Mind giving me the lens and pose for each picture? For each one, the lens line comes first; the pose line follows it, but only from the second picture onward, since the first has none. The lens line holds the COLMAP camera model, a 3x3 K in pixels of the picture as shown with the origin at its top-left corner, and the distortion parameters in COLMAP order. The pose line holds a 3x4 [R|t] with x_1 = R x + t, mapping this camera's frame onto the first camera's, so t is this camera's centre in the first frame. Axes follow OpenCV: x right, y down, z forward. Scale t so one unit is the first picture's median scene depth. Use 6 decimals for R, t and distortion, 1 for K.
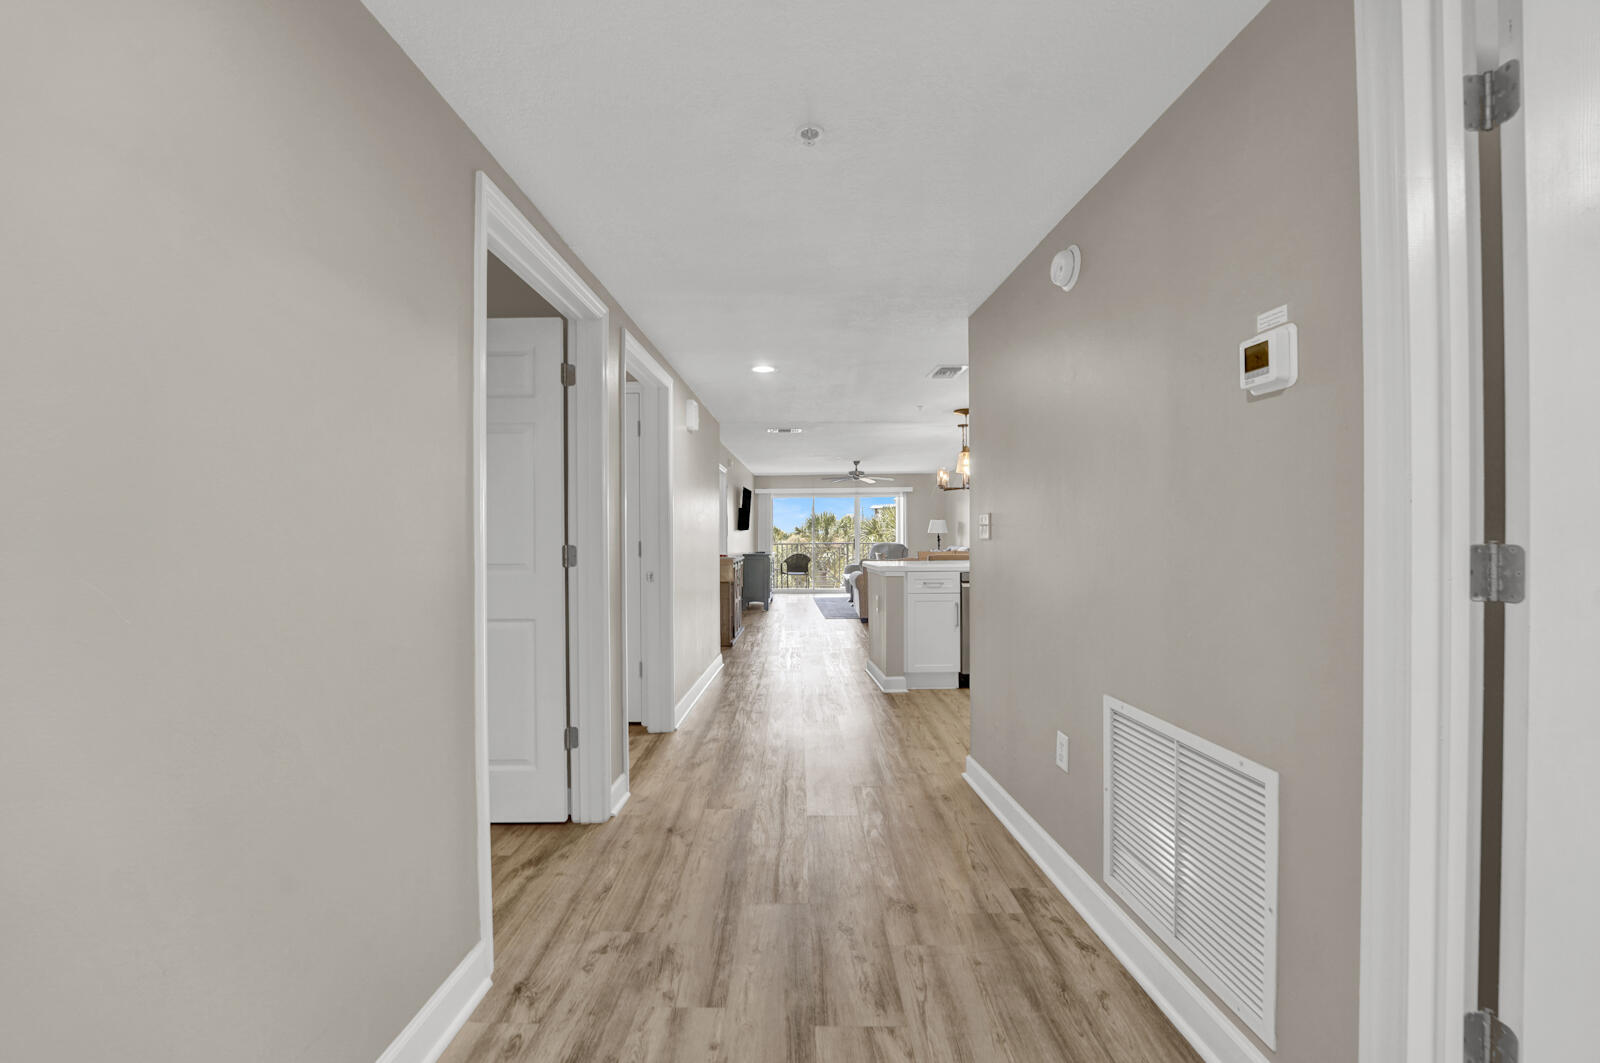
lens RADIAL K [[660.5, 0, 796.6], [0, 660.5, 524.9], [0, 0, 1]] dist [-0.030908, 0.003934]
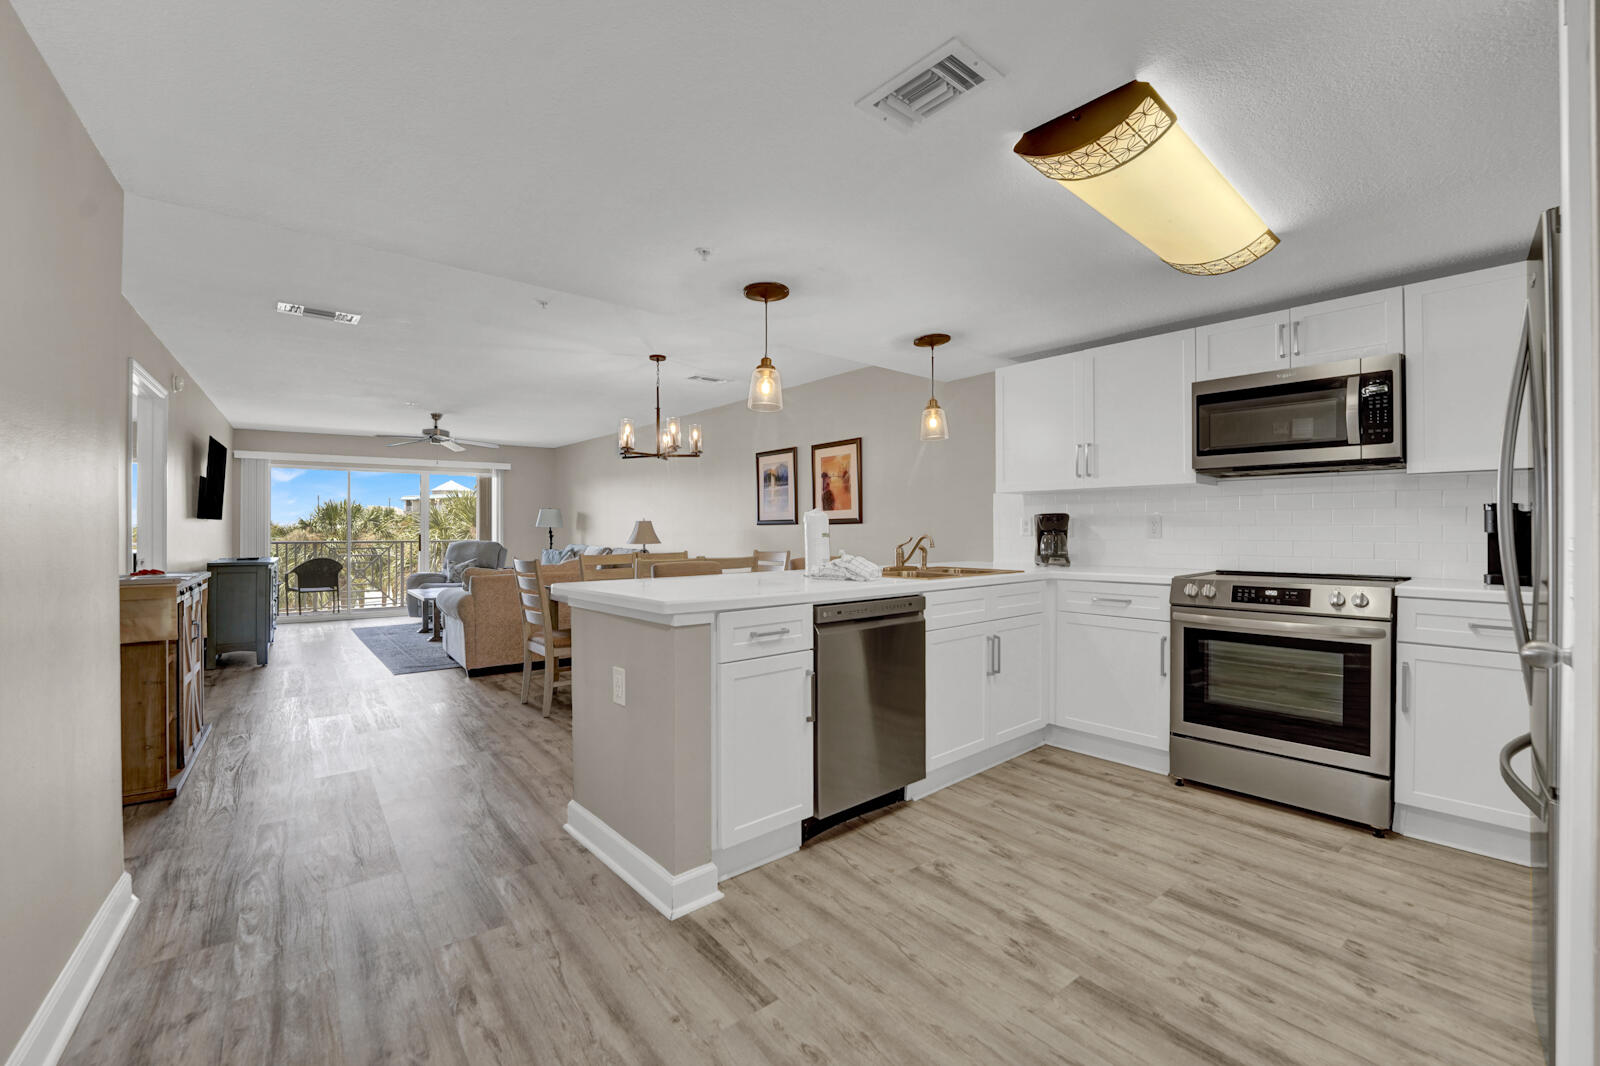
lens RADIAL K [[656.3, 0, 786.1], [0, 656.3, 530.6], [0, 0, 1]] dist [-0.028757, 0.003659]
pose [[0.795322, 0.001725, 0.606185, -0.024622], [-0.010874, 0.999876, 0.011421, 0.006455], [-0.606090, -0.015674, 0.795242, 0.309821]]
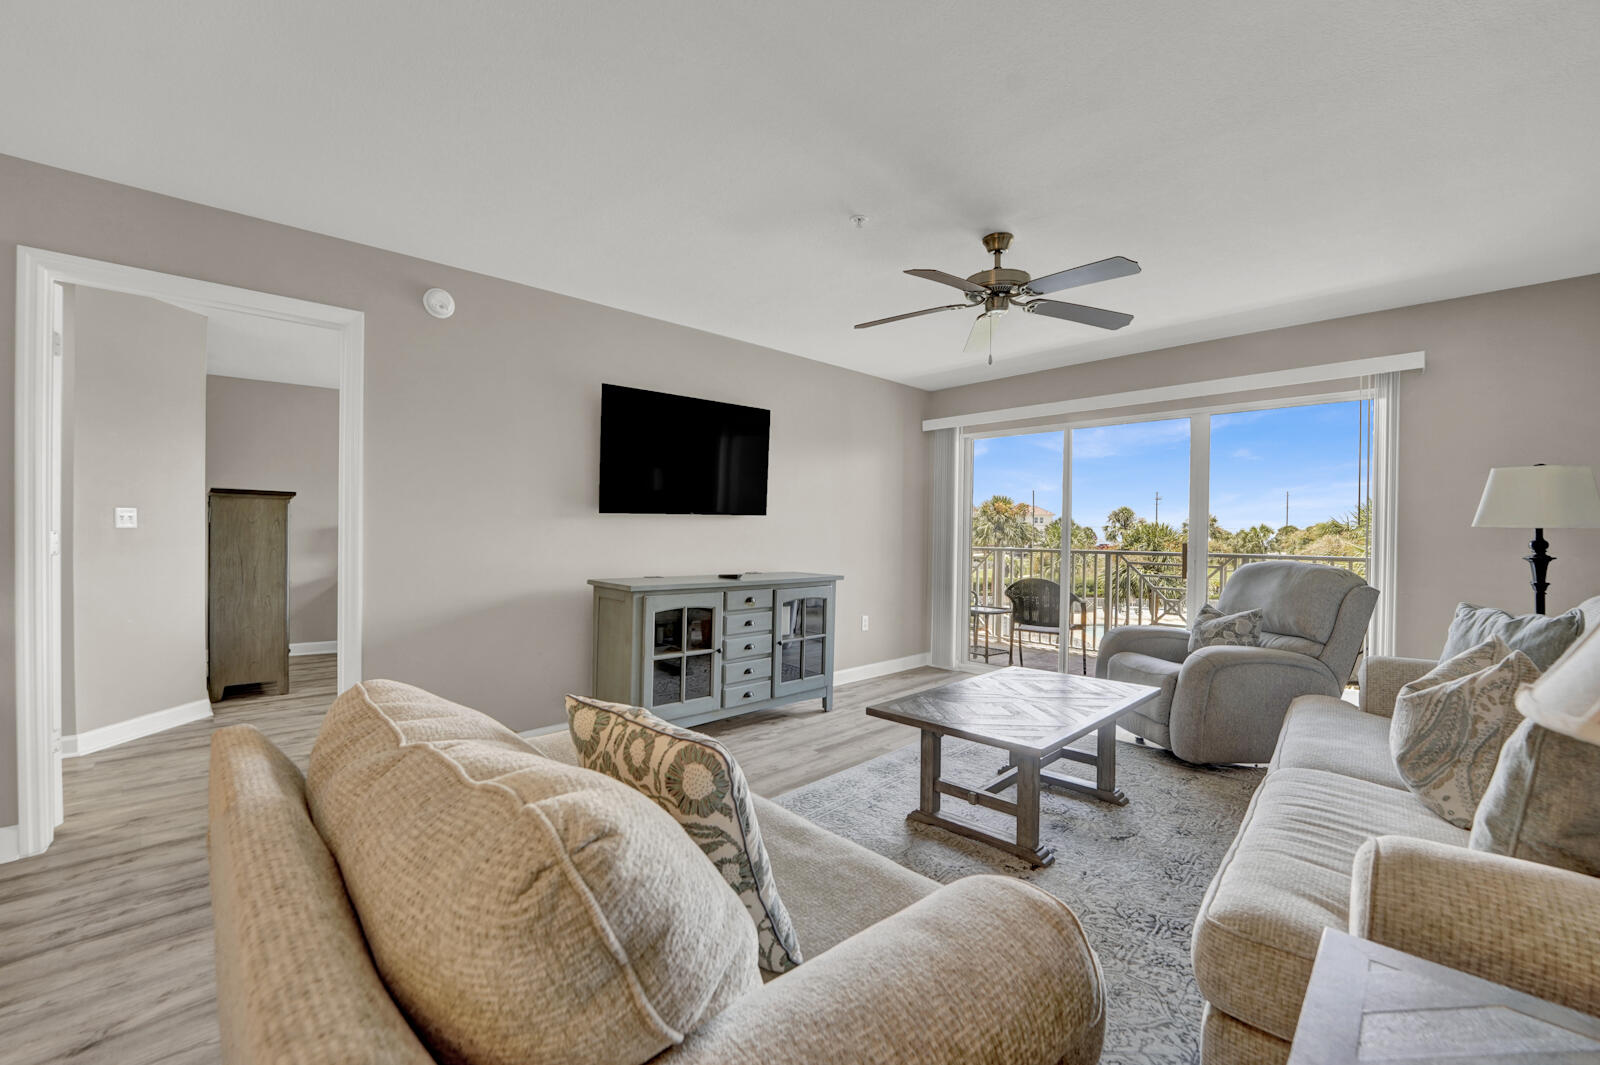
lens RADIAL K [[660.5, 0, 808.1], [0, 660.5, 544.1], [0, 0, 1]] dist [-0.030908, 0.003934]
pose [[0.702426, 0.023250, -0.711376, 0.241840], [0.001364, 0.999421, 0.034011, 0.012779], [0.711755, -0.024861, 0.701988, 0.840744]]
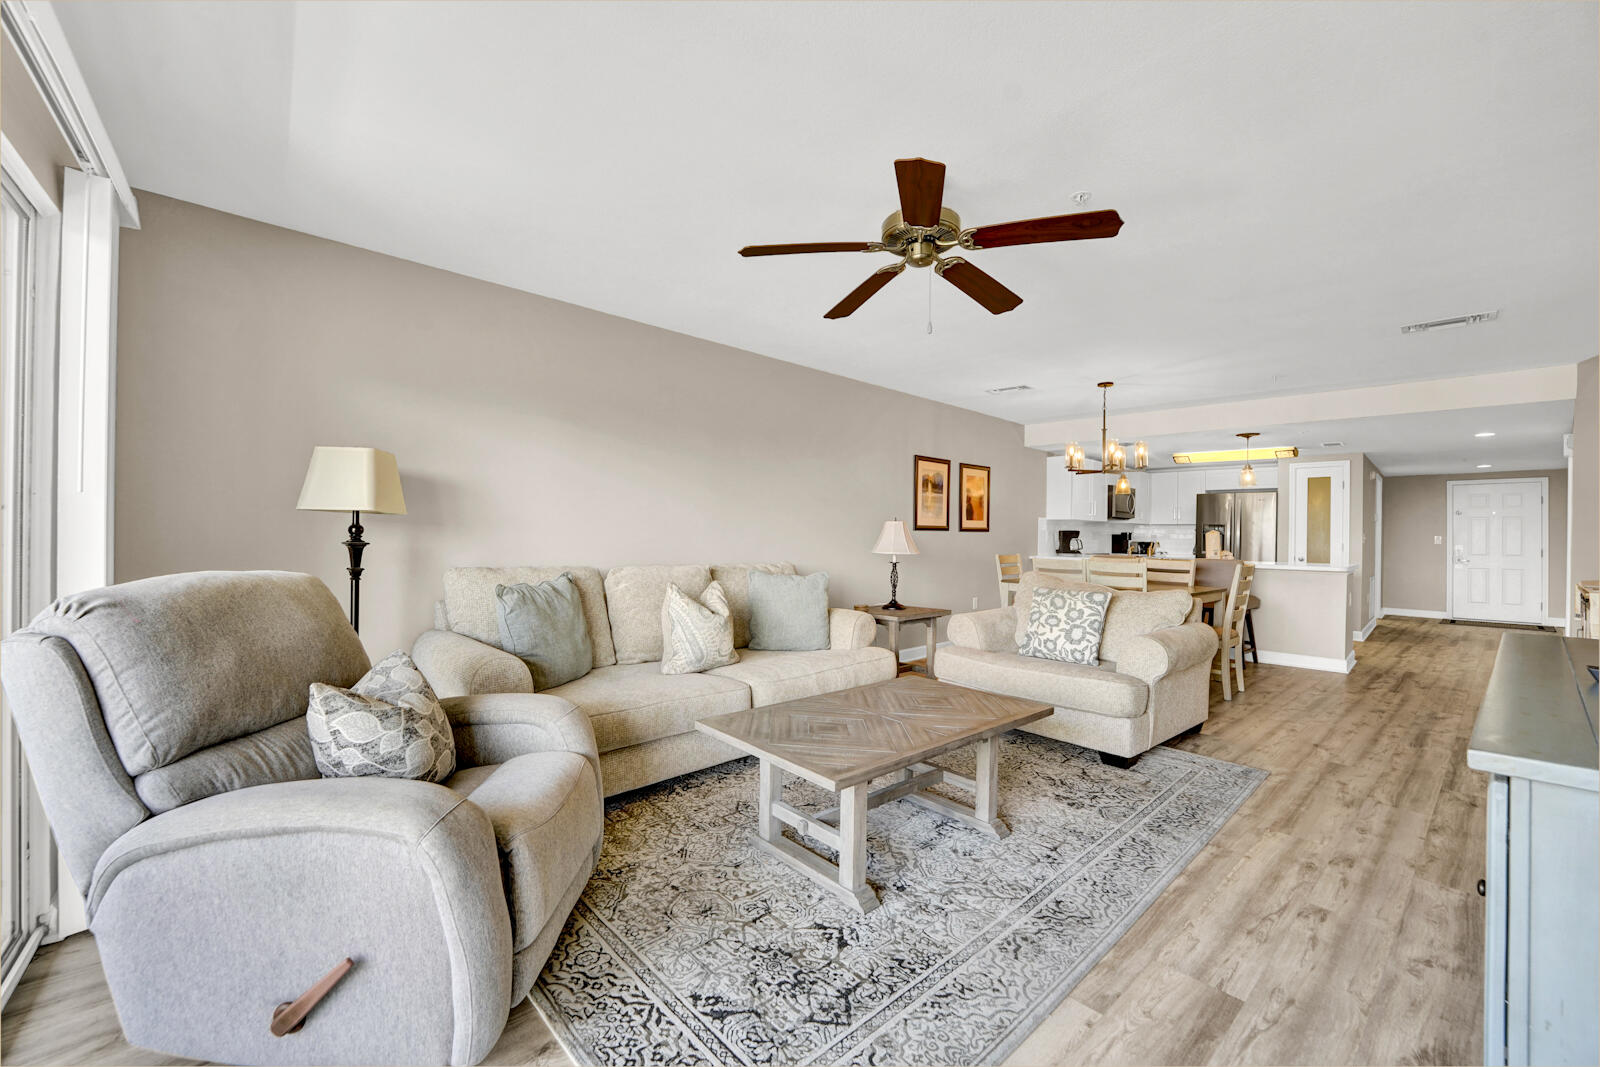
lens RADIAL K [[656.3, 0, 781.0], [0, 656.3, 554.7], [0, 0, 1]] dist [-0.028757, 0.003659]
pose [[-0.655406, -0.026460, 0.754813, -0.036908], [-0.023598, 0.999616, 0.014552, 0.024243], [-0.754908, -0.008274, -0.655778, 1.274832]]
